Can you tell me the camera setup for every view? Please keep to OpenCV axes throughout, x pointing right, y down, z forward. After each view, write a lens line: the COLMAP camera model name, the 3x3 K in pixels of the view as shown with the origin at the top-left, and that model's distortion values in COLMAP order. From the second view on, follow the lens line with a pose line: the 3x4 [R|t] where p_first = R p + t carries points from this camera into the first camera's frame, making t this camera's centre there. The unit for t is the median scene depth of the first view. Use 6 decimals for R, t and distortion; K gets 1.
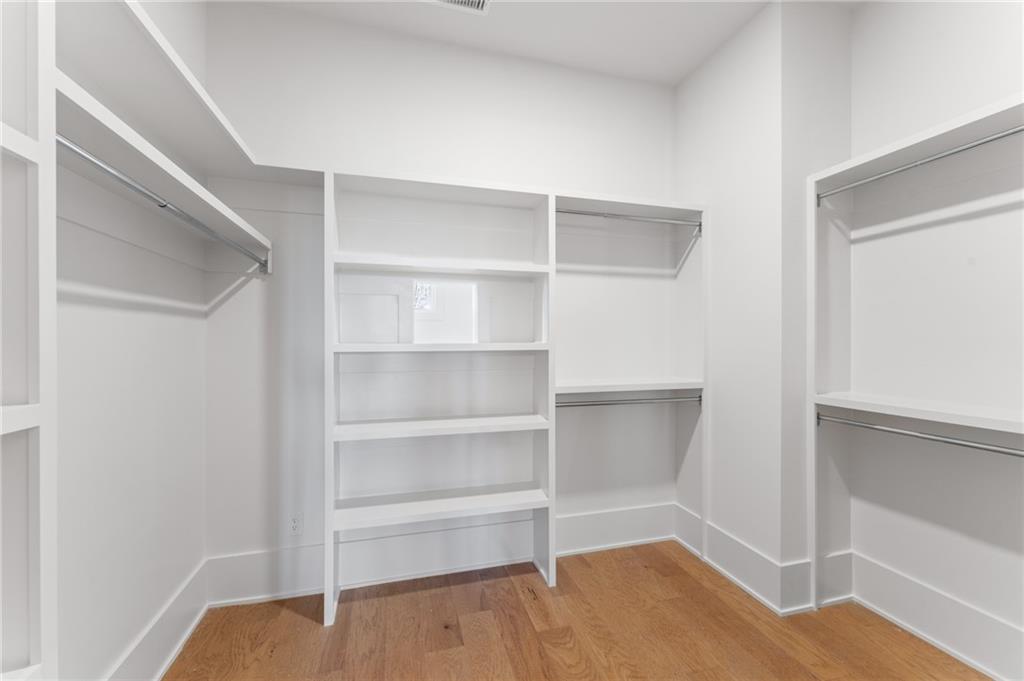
lens RADIAL K [[412.4, 0, 512.1], [0, 412.4, 341.2], [0, 0, 1]] dist [0.000491, -0.000129]
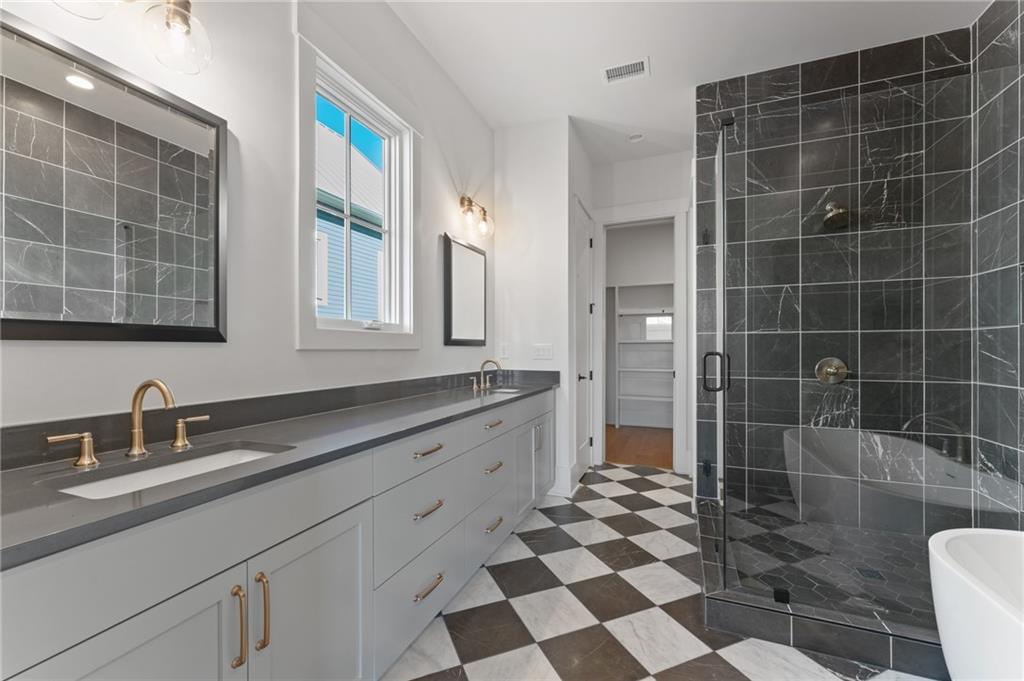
lens RADIAL K [[412.4, 0, 512.0], [0, 412.4, 344.5], [0, 0, 1]] dist [0.000491, -0.000129]
pose [[0.792574, -0.003202, -0.609767, 0.726238], [0.002977, 0.999995, -0.001382, 0.036459], [0.609768, -0.000720, 0.792580, -1.709980]]
